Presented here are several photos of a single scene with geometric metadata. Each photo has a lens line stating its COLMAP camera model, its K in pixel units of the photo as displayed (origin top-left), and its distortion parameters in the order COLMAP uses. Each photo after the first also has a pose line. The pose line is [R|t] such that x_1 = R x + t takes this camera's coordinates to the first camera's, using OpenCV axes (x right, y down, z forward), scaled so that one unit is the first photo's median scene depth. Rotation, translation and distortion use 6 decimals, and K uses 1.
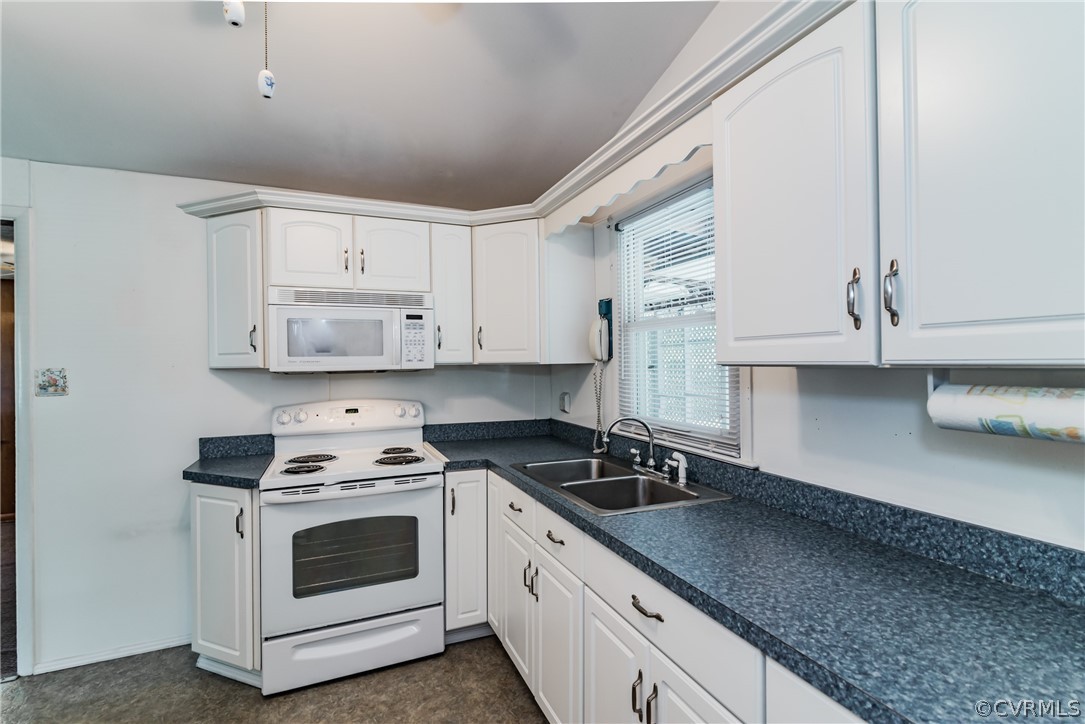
lens RADIAL K [[487.4, 0, 542.0], [0, 487.4, 361.3], [0, 0, 1]] dist [0.005326, -0.001582]
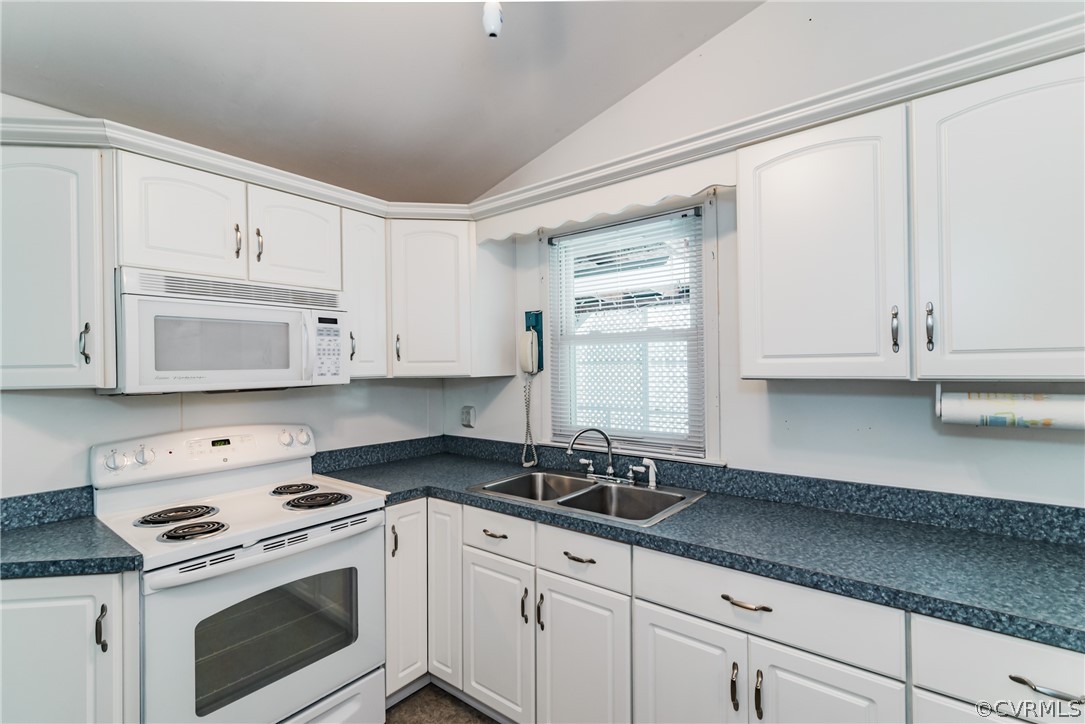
lens RADIAL K [[487.4, 0, 542.0], [0, 487.4, 363.0], [0, 0, 1]] dist [0.005326, -0.001582]
pose [[0.879156, 0.002800, 0.476526, -0.393204], [0.003400, 0.999920, -0.012147, -0.011129], [-0.476522, 0.012300, 0.879077, 0.138849]]
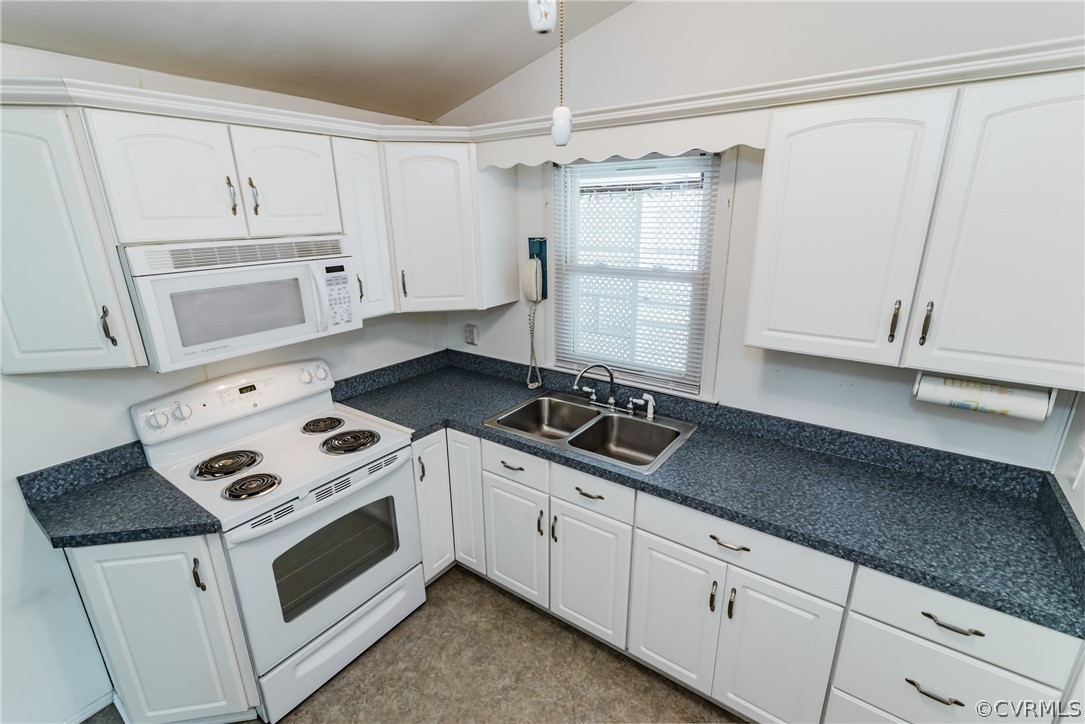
lens RADIAL K [[487.4, 0, 541.9], [0, 487.4, 364.6], [0, 0, 1]] dist [0.005326, -0.001582]
pose [[0.856203, -0.154269, 0.493070, -0.456625], [0.003490, 0.956083, 0.293074, -0.203957], [-0.516628, -0.249210, 0.819139, 0.156825]]
